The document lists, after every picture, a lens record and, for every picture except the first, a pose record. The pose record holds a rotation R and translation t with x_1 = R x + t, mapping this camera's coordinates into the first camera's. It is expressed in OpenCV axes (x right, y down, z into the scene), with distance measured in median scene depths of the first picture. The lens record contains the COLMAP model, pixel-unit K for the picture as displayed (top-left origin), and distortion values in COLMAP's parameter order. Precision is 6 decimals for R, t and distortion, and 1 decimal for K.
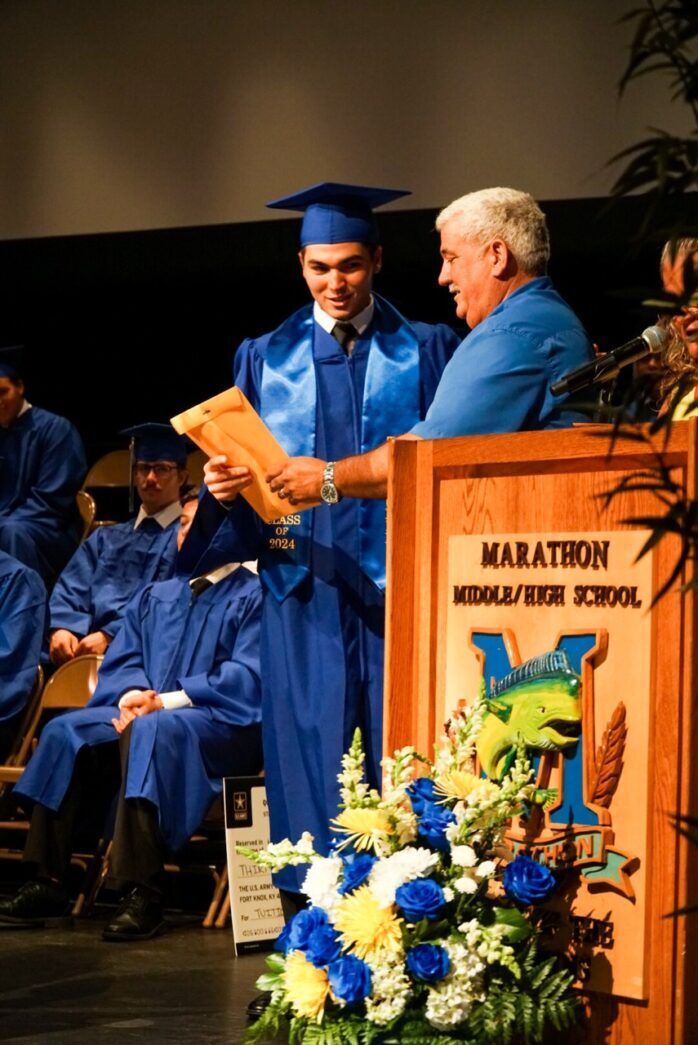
lens RADIAL K [[2981.2, 0, 349.0], [0, 2981.2, 522.5], [0, 0, 1]] dist [-0.540033, 1.869771]
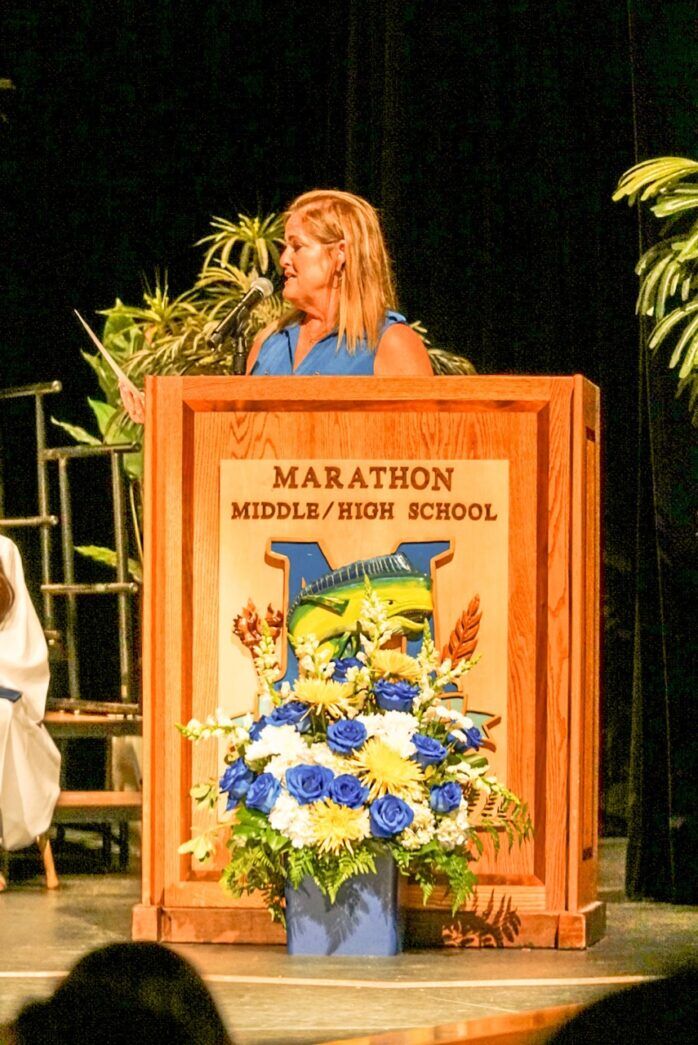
lens RADIAL K [[5157.5, 0, 349.0], [0, 5157.5, 522.5], [0, 0, 1]] dist [-1.154357, 5.741396]
pose [[0.622297, 0.003852, 0.782772, -1.651175], [-0.020357, 0.999729, 0.011264, 0.005578], [-0.782517, -0.022944, 0.622207, -0.333857]]
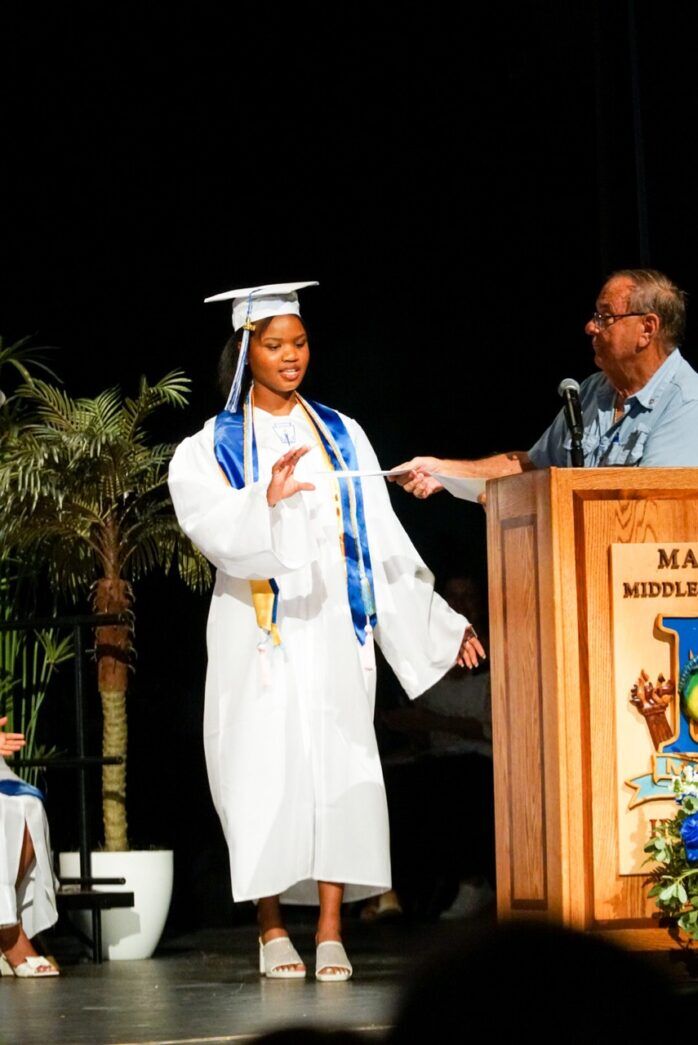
lens RADIAL K [[5157.5, 0, 349.0], [0, 5157.5, 522.5], [0, 0, 1]] dist [-1.154357, 5.741396]
pose [[0.220411, 0.027437, 0.975021, -2.328064], [0.000420, 0.999602, -0.028224, 0.062288], [-0.975407, 0.006631, 0.220311, 0.669429]]
